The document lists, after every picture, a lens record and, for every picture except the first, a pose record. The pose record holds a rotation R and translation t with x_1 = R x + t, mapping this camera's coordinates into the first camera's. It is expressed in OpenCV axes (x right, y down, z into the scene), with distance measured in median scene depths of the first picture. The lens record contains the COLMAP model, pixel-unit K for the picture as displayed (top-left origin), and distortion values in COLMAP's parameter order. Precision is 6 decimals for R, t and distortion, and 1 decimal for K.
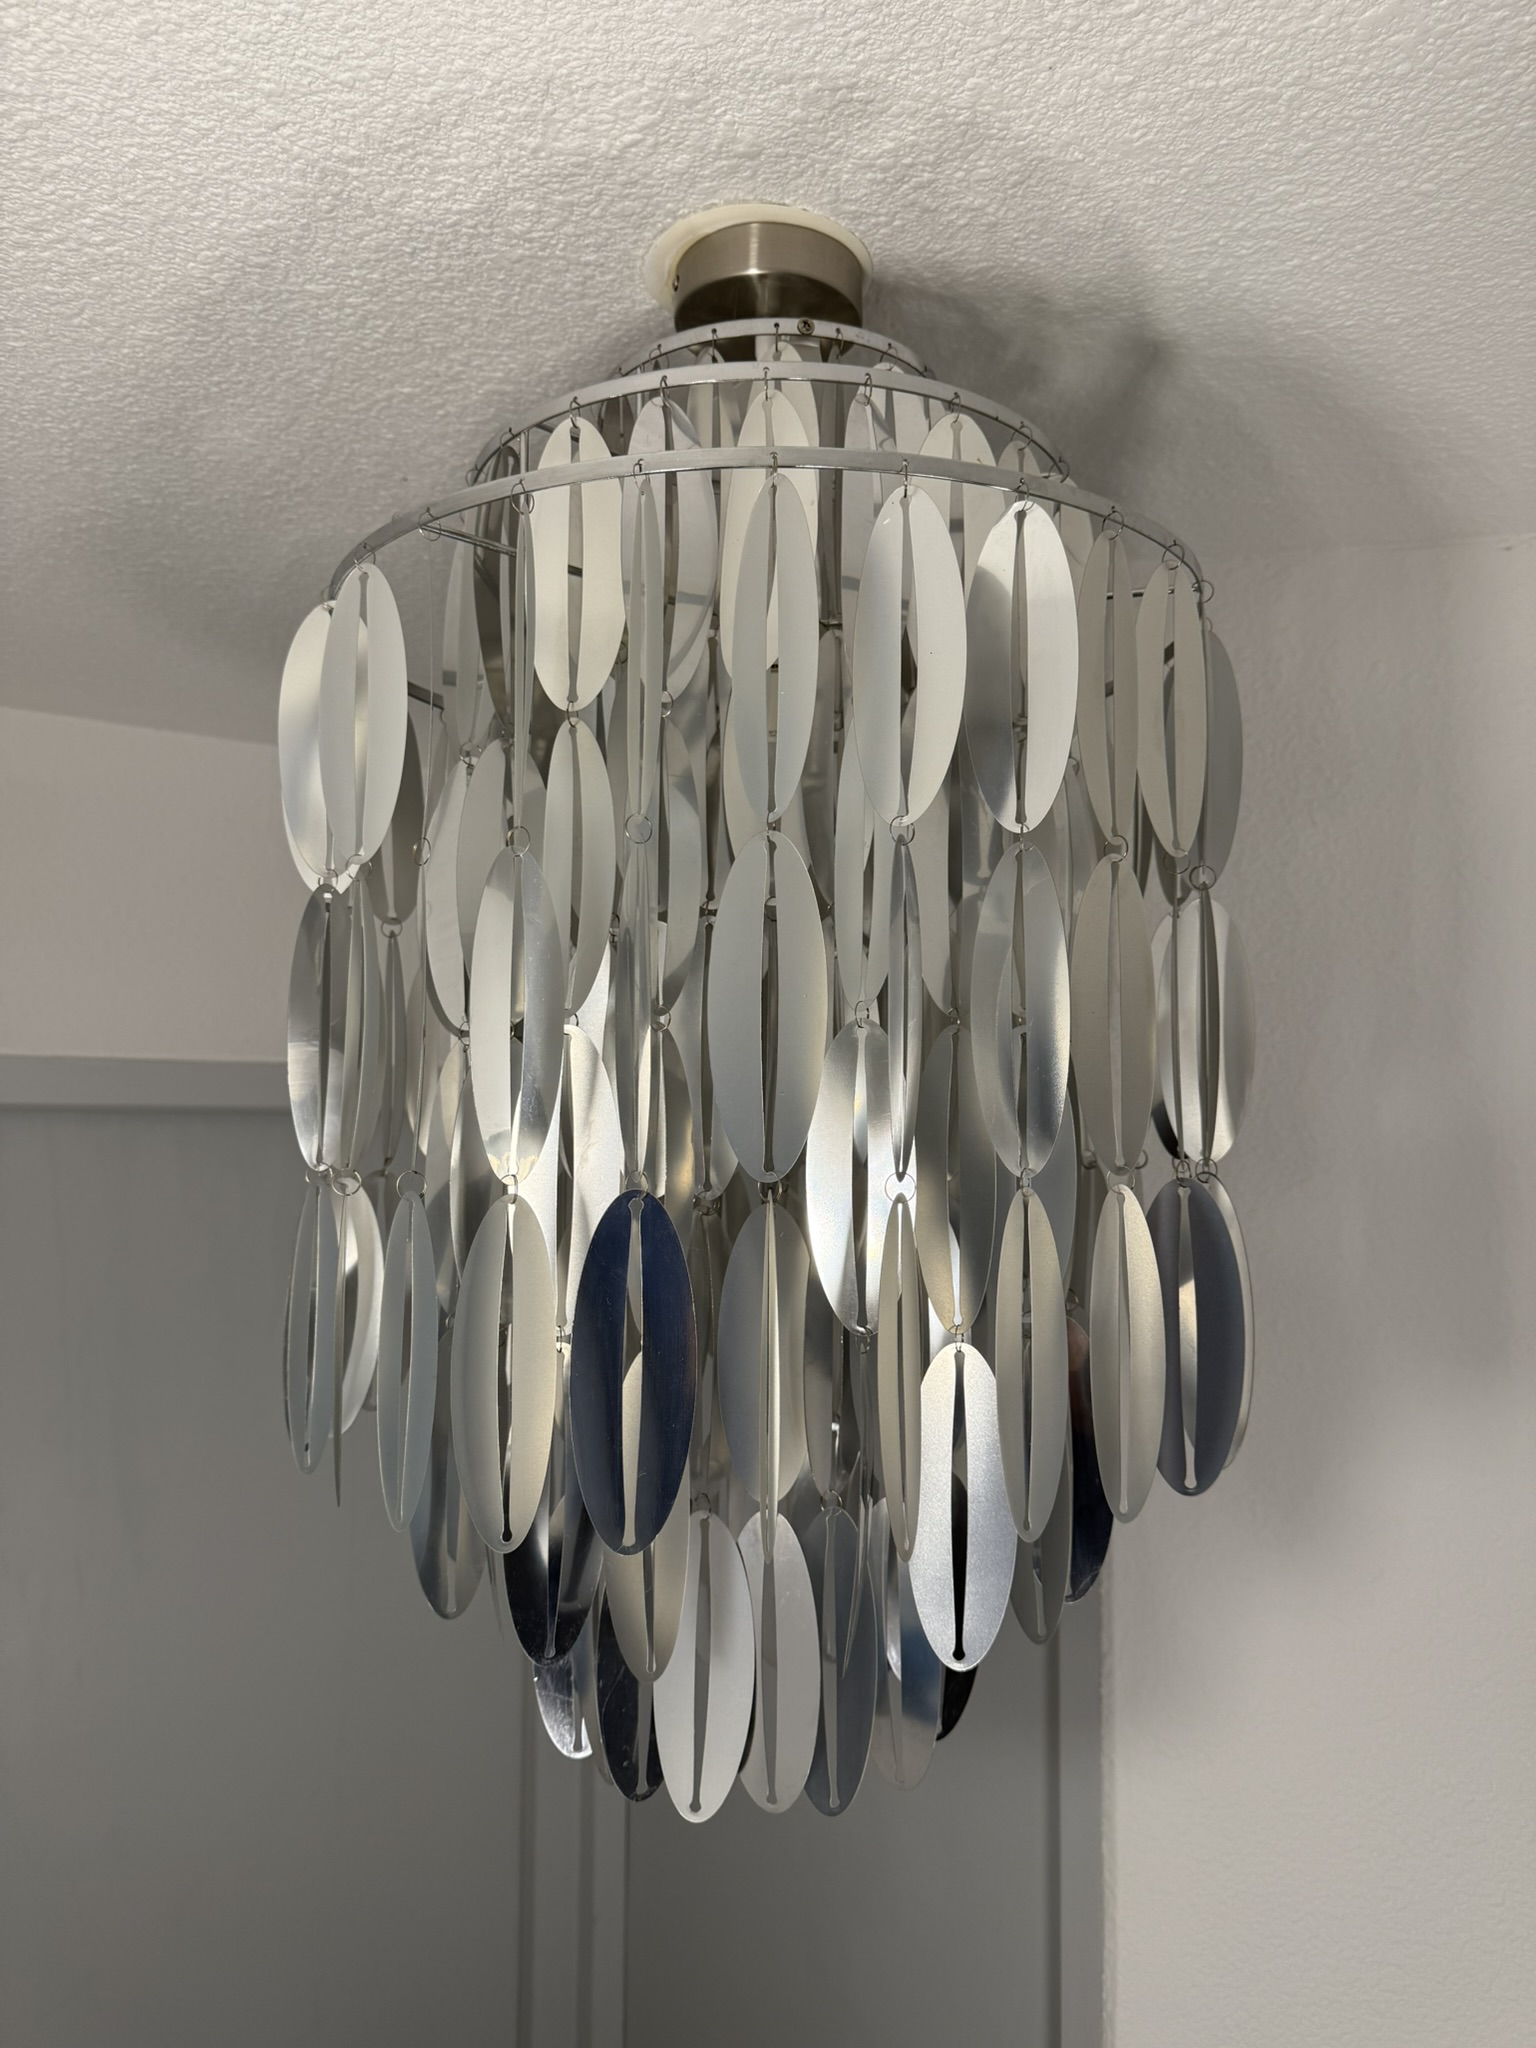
lens RADIAL K [[1507.2, 0, 762.8], [0, 1507.2, 1033.6], [0, 0, 1]] dist [-0.007007, -0.000270]
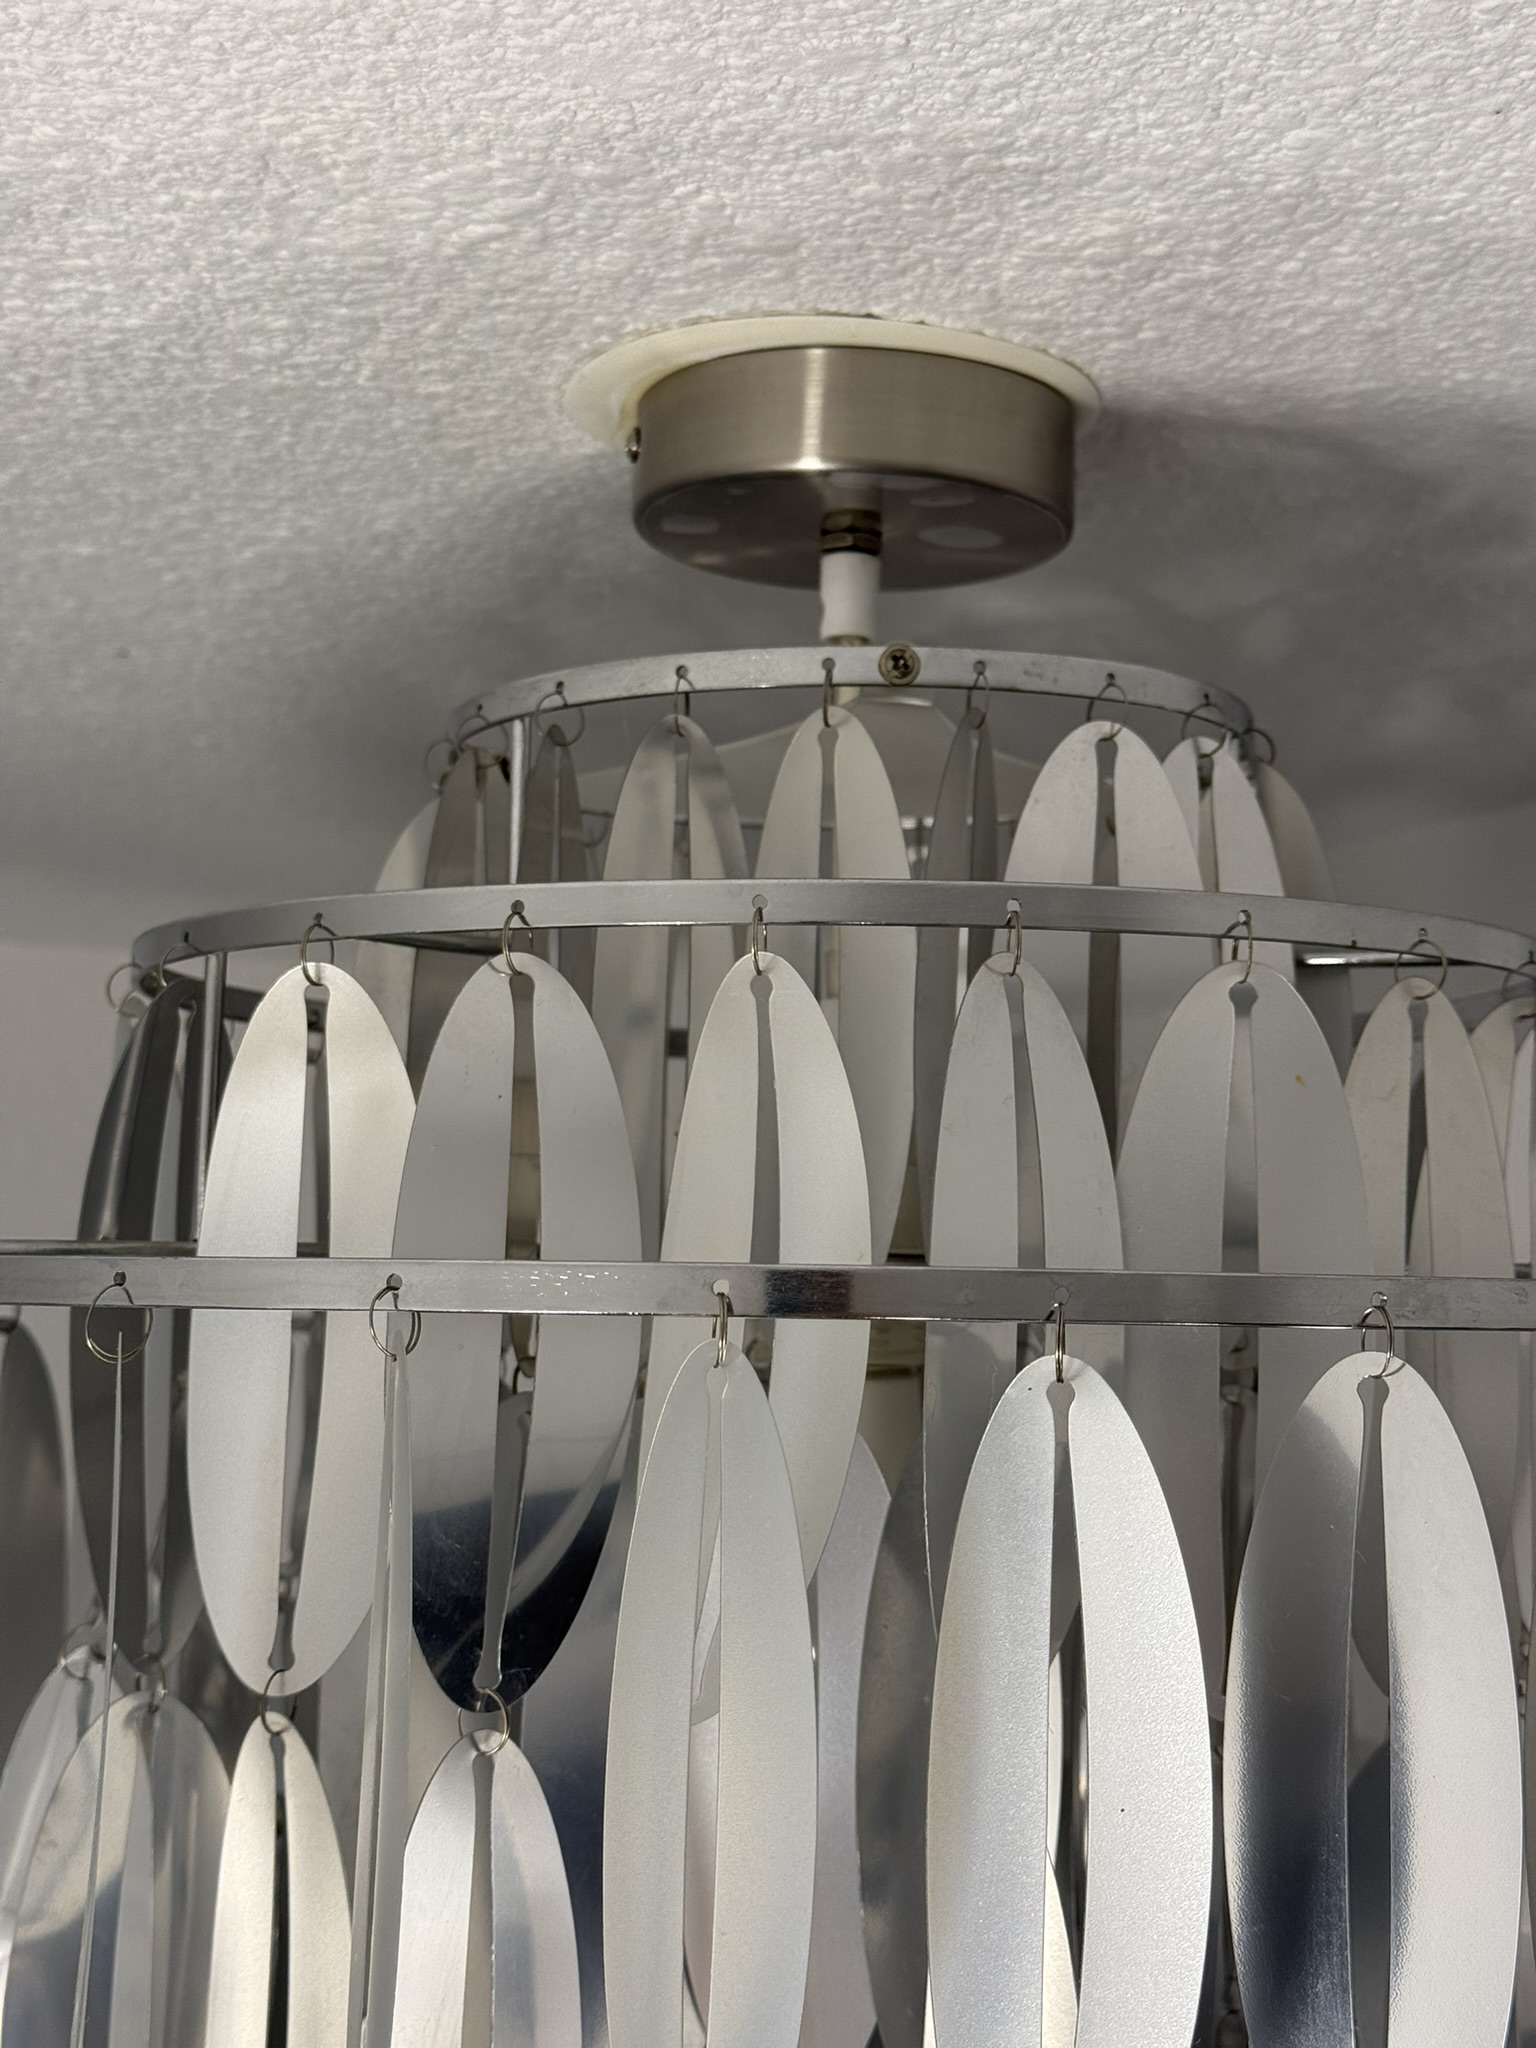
lens RADIAL K [[2972.0, 0, 769.6], [0, 2972.0, 1027.6], [0, 0, 1]] dist [0.087186, 0.000000]
pose [[0.994148, 0.013458, -0.107186, 0.081633], [-0.016380, 0.999517, -0.026425, -0.345566], [0.106778, 0.028026, 0.993888, 0.183951]]
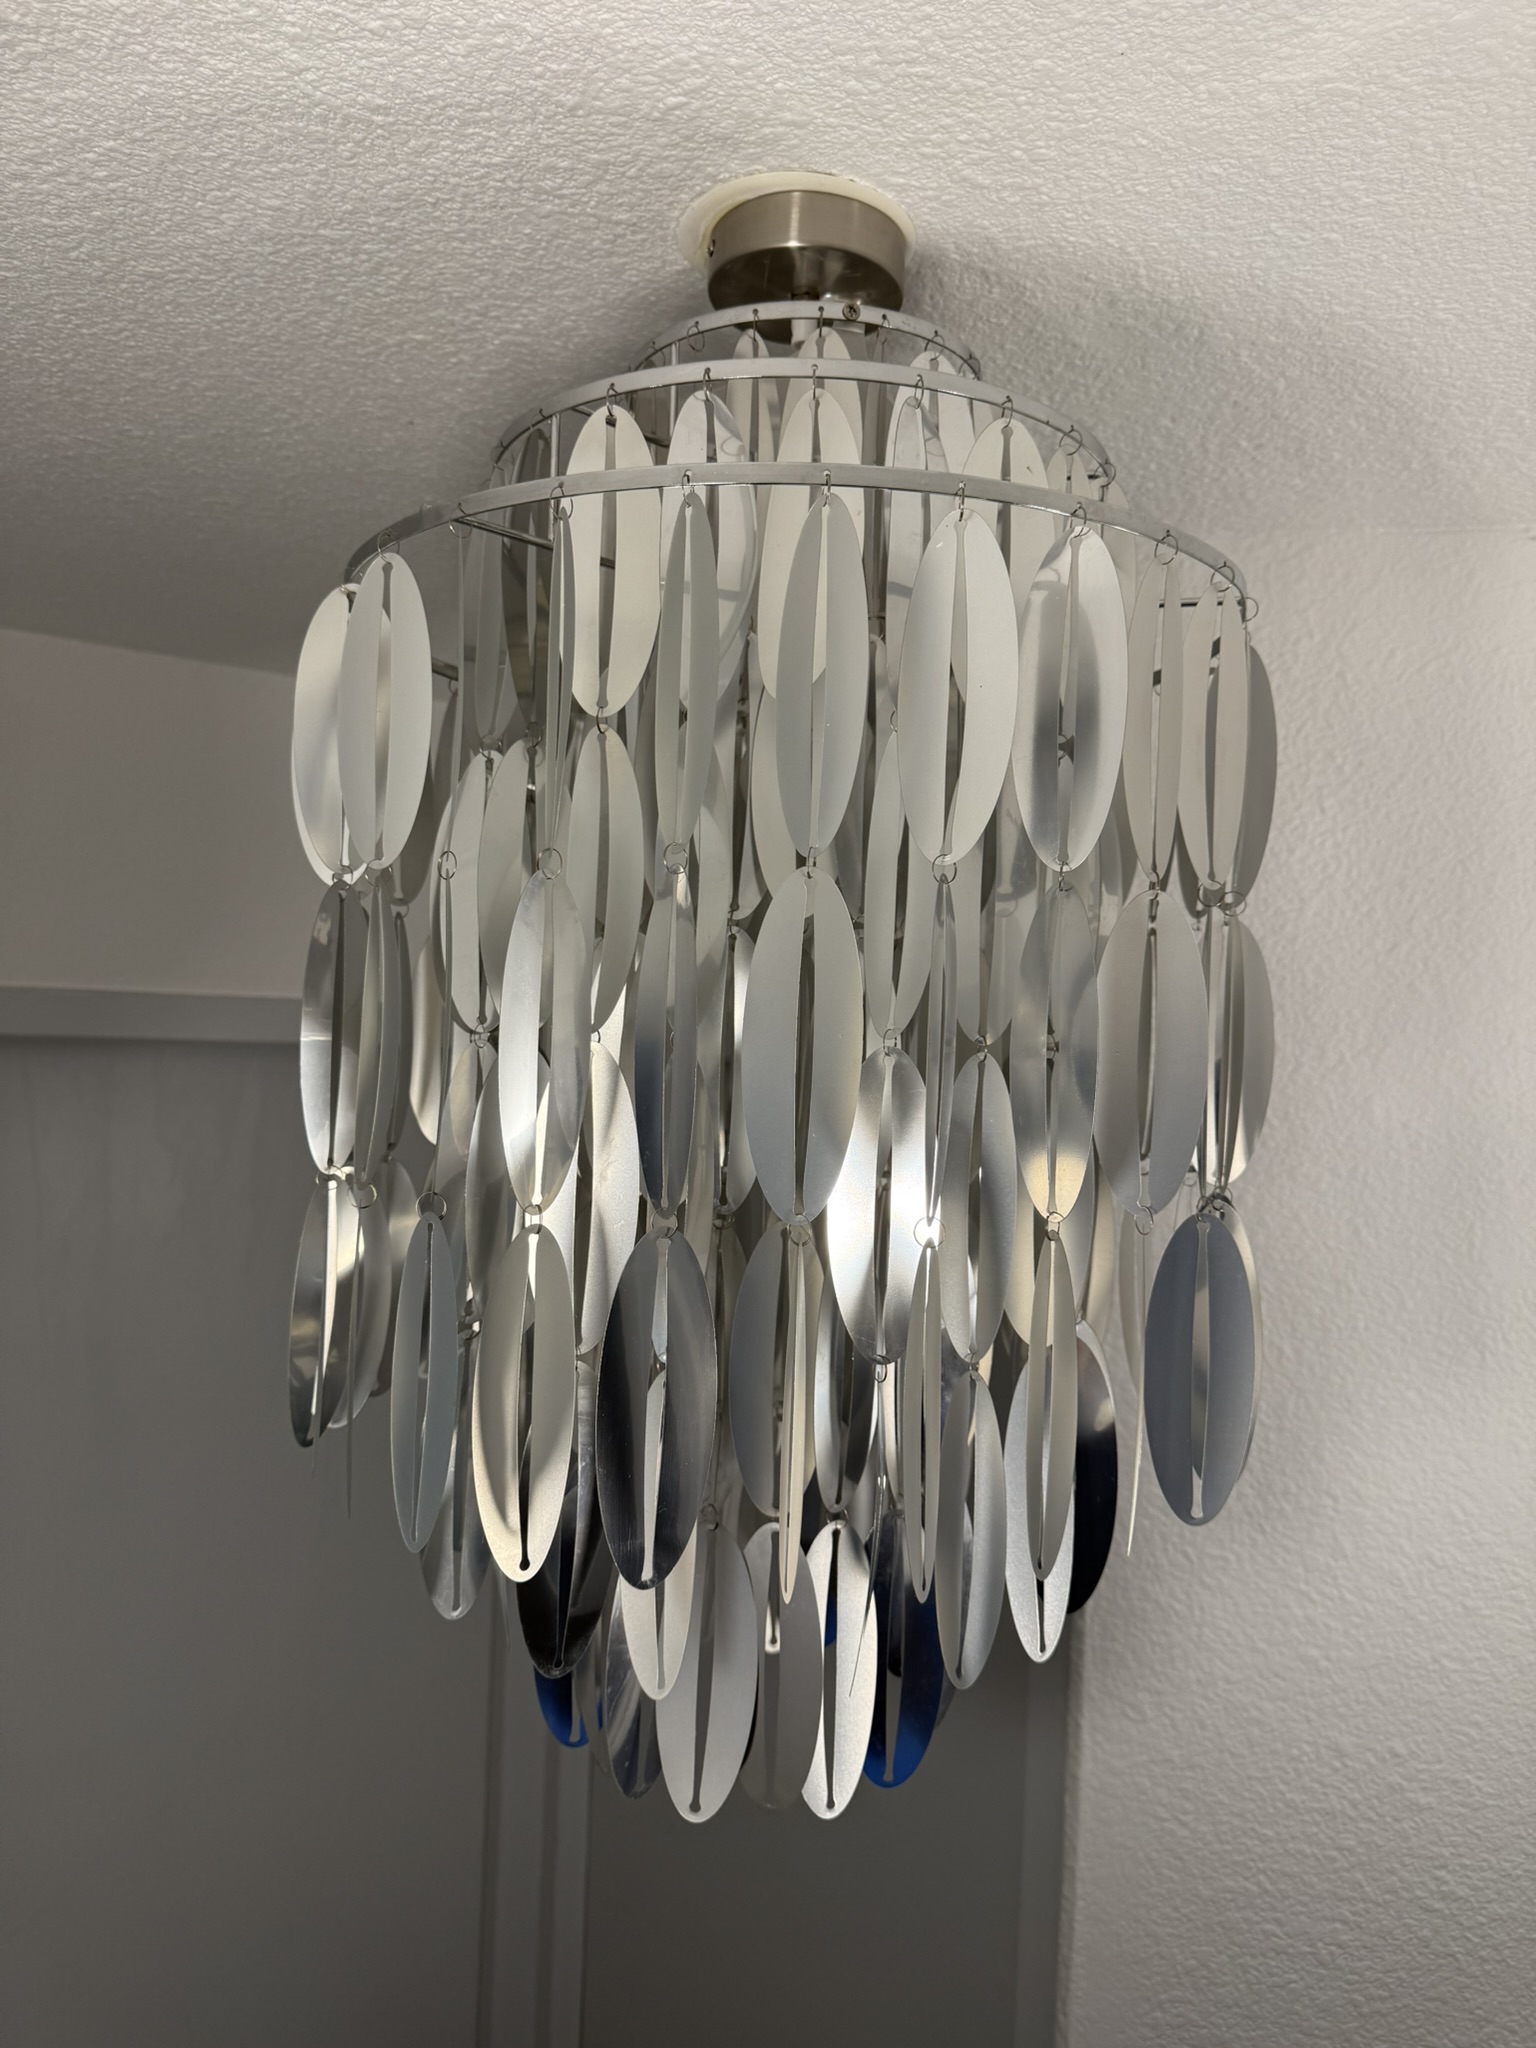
lens RADIAL K [[1507.2, 0, 768.8], [0, 1507.2, 1035.6], [0, 0, 1]] dist [-0.007007, -0.000270]
pose [[0.999113, 0.030770, 0.028736, -0.036932], [-0.032546, 0.997448, 0.063543, -0.068165], [-0.026707, -0.064422, 0.997565, 0.014333]]
